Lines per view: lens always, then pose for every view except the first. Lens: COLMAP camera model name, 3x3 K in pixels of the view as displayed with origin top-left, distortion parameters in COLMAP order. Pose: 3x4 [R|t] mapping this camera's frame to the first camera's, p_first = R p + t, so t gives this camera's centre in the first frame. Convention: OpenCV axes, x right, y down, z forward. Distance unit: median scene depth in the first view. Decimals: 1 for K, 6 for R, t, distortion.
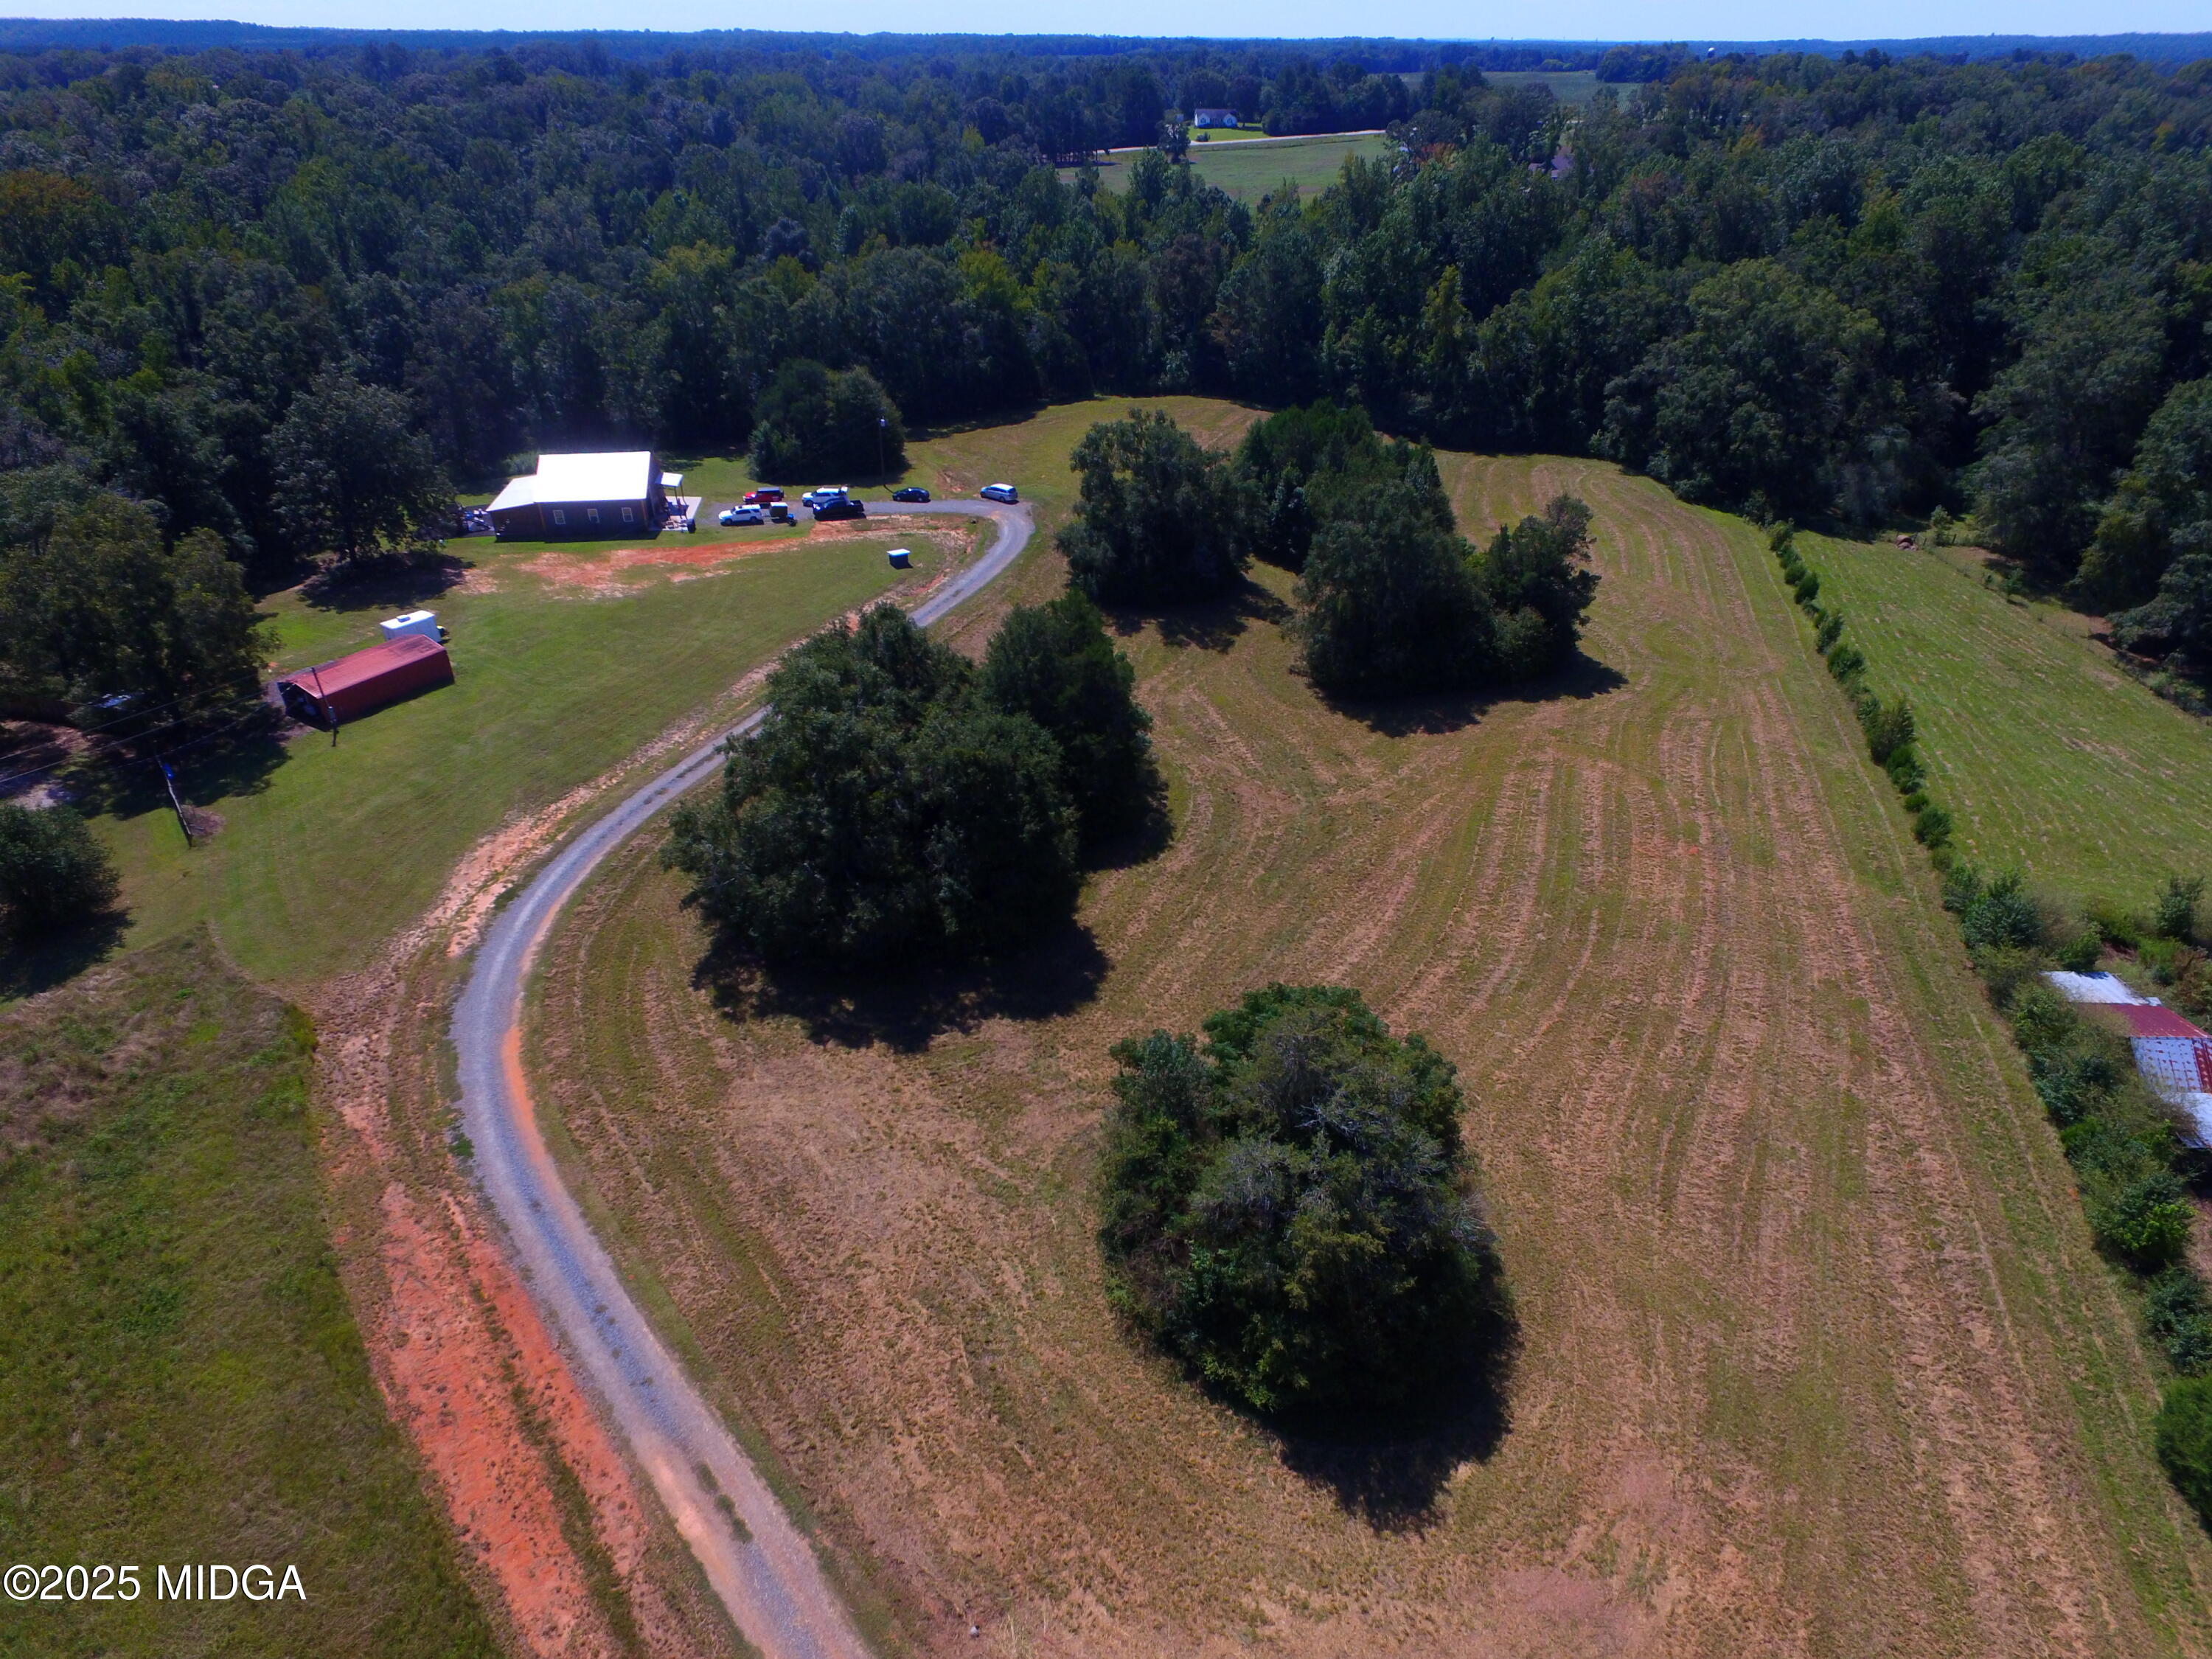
lens RADIAL K [[1255.8, 0, 1112.1], [0, 1255.8, 855.9], [0, 0, 1]] dist [-0.019074, 0.019599]
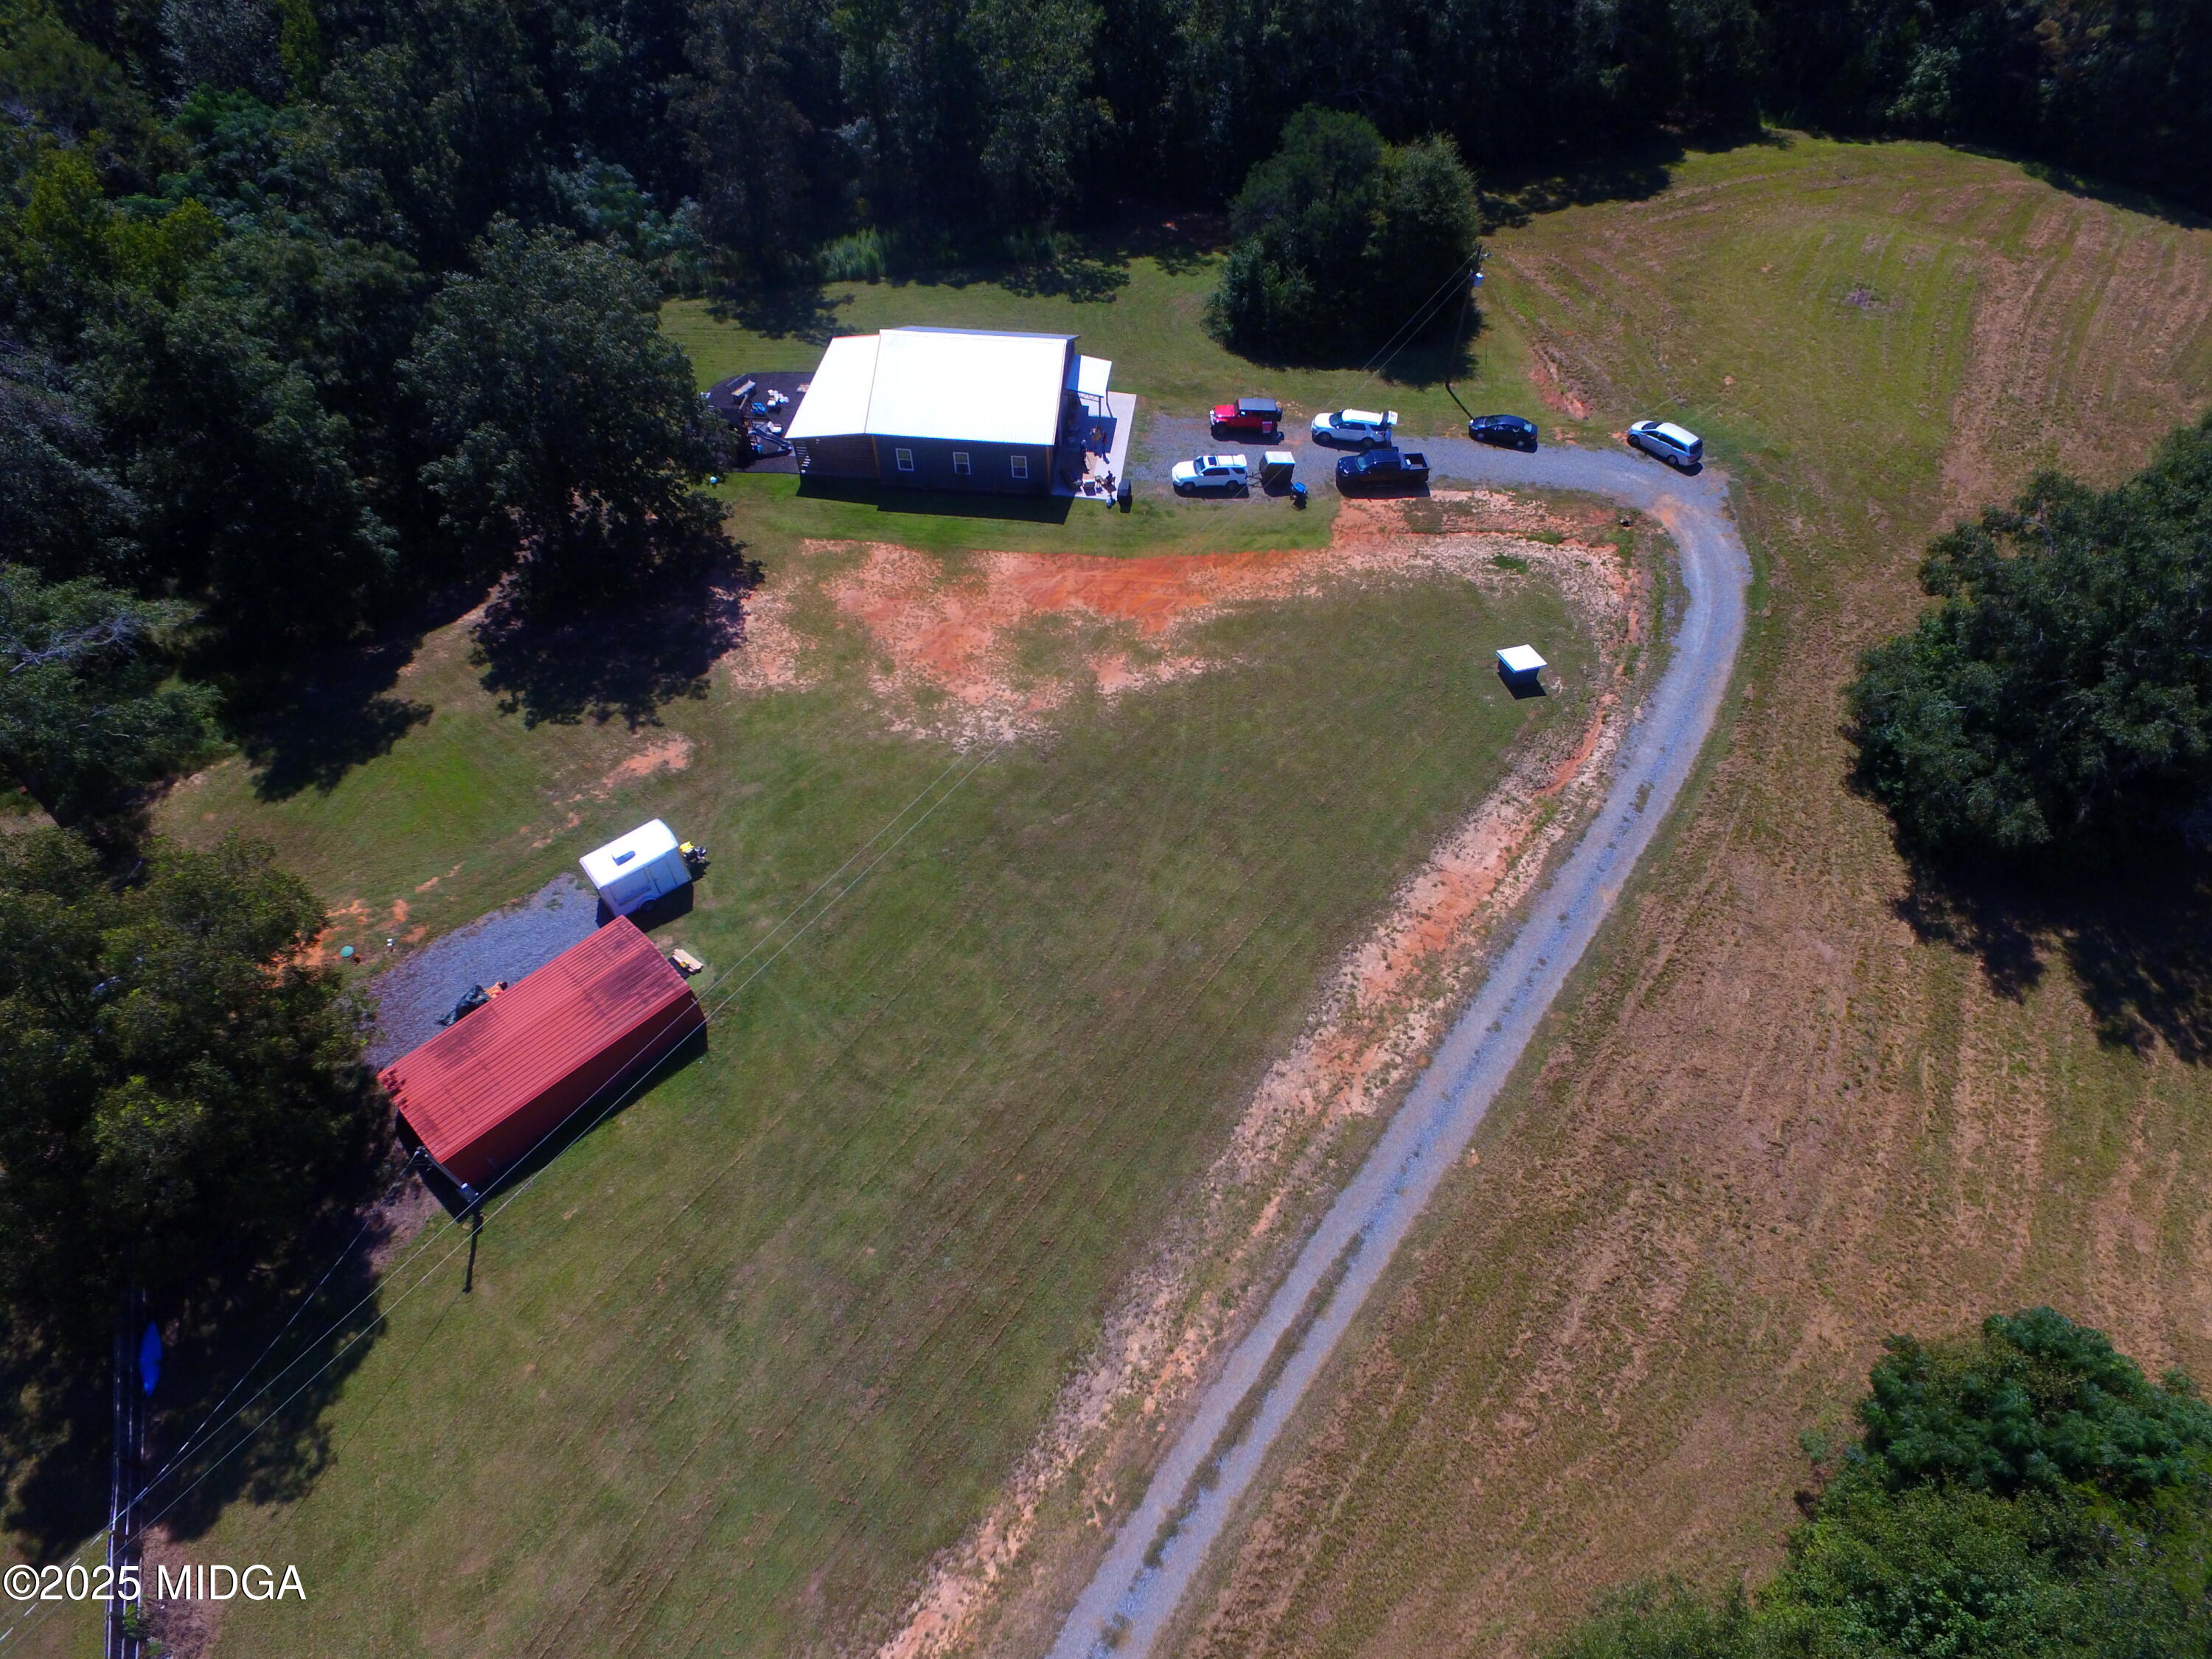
lens RADIAL K [[1255.8, 0, 1112.1], [0, 1255.8, 855.9], [0, 0, 1]] dist [-0.019074, 0.019599]
pose [[0.968162, 0.187282, -0.166098, -0.219835], [-0.126674, 0.938838, 0.320214, -0.292095], [0.215909, -0.288978, 0.932671, 0.432709]]
